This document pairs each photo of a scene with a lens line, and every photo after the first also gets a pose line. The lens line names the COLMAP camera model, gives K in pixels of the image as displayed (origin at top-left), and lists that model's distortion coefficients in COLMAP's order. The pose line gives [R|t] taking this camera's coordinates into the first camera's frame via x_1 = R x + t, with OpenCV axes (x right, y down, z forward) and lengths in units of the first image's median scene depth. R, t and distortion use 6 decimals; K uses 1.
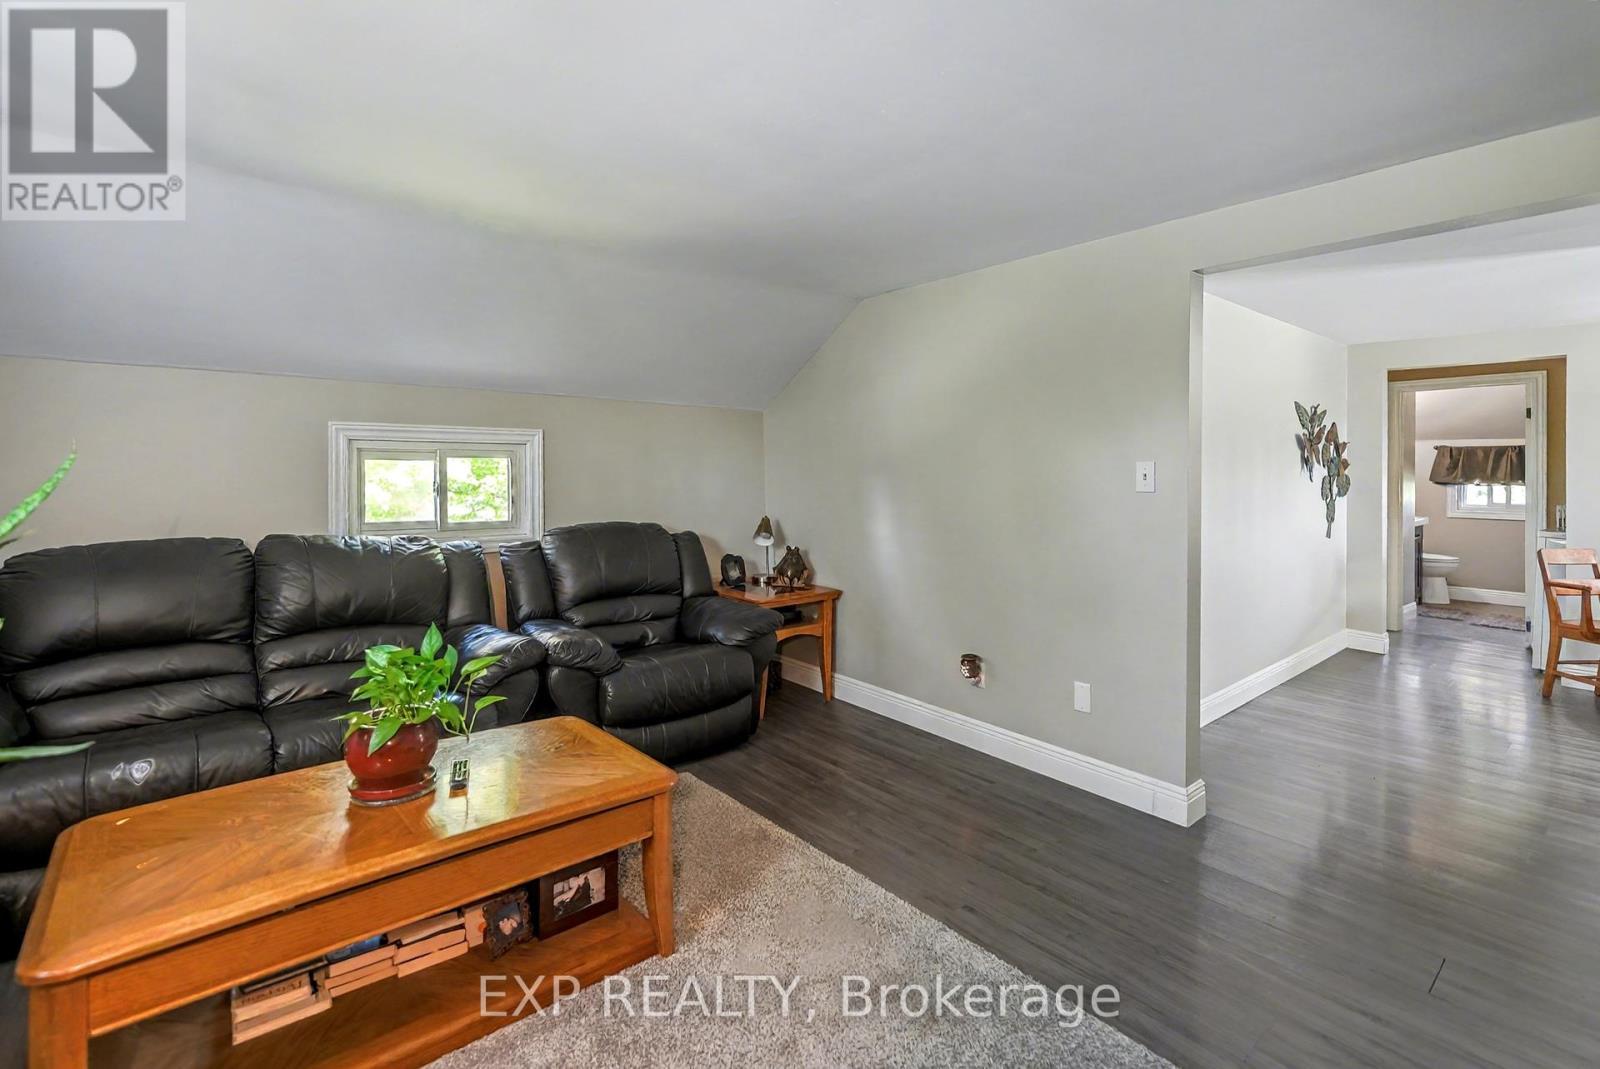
lens RADIAL K [[741.7, 0, 797.2], [0, 741.7, 459.2], [0, 0, 1]] dist [-0.000794, -0.000348]
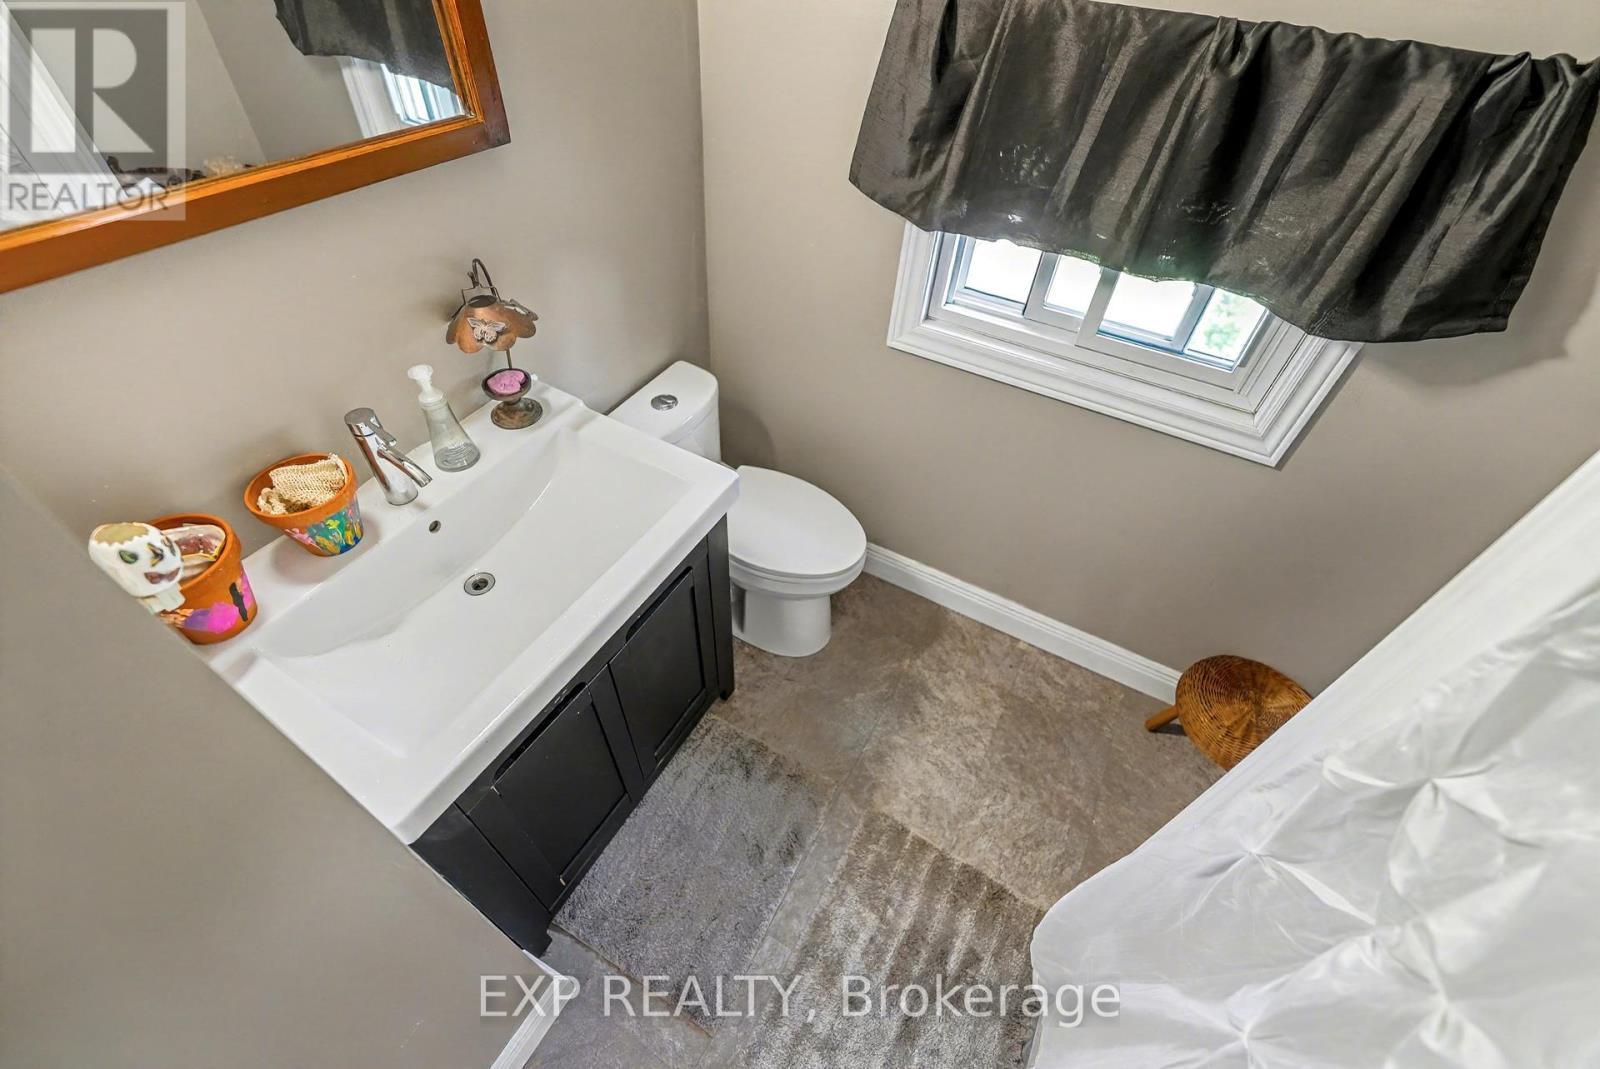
lens RADIAL K [[653.6, 0, 798.4], [0, 653.6, 537.1], [0, 0, 1]] dist [-0.001218, -0.000221]
pose [[0.933137, -0.231086, 0.275418, 0.778466], [-0.040497, 0.693632, 0.719190, -0.036184], [-0.357234, -0.682256, 0.637895, 0.830613]]
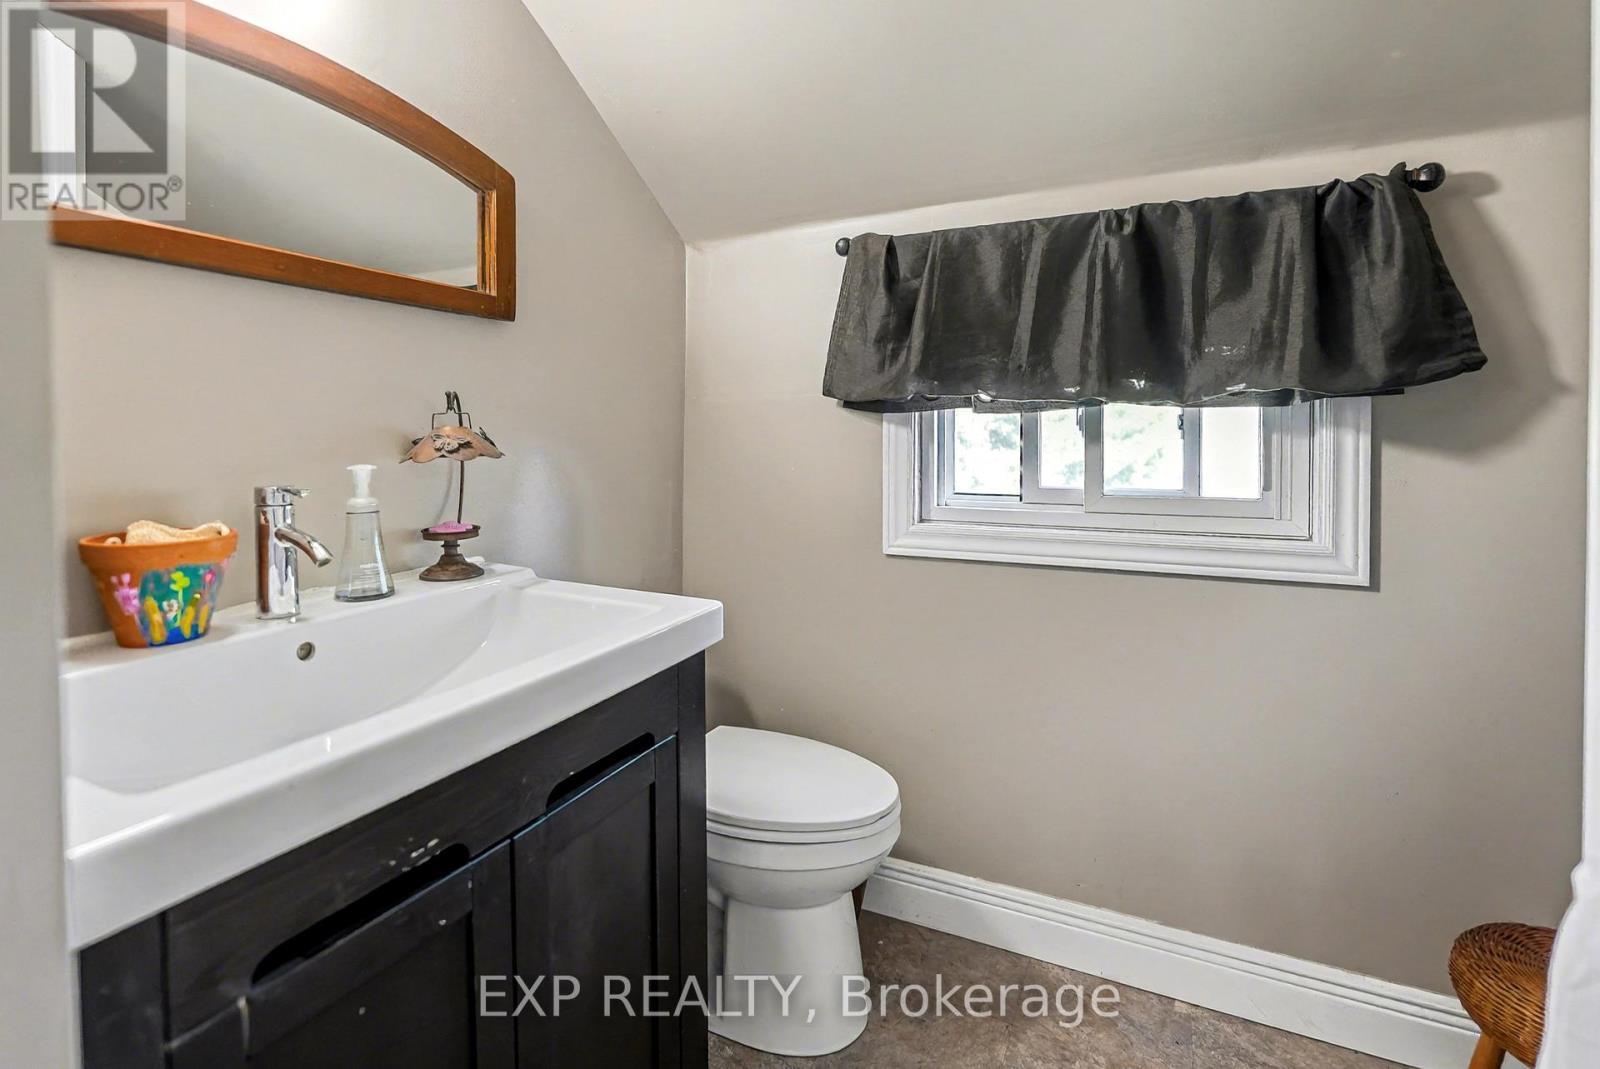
lens RADIAL K [[741.7, 0, 797.2], [0, 741.7, 459.2], [0, 0, 1]] dist [-0.000794, -0.000348]
pose [[0.912807, -0.020851, 0.407858, 0.766944], [0.010961, 0.999587, 0.026569, 0.042638], [-0.408244, -0.019782, 0.912659, 0.810598]]
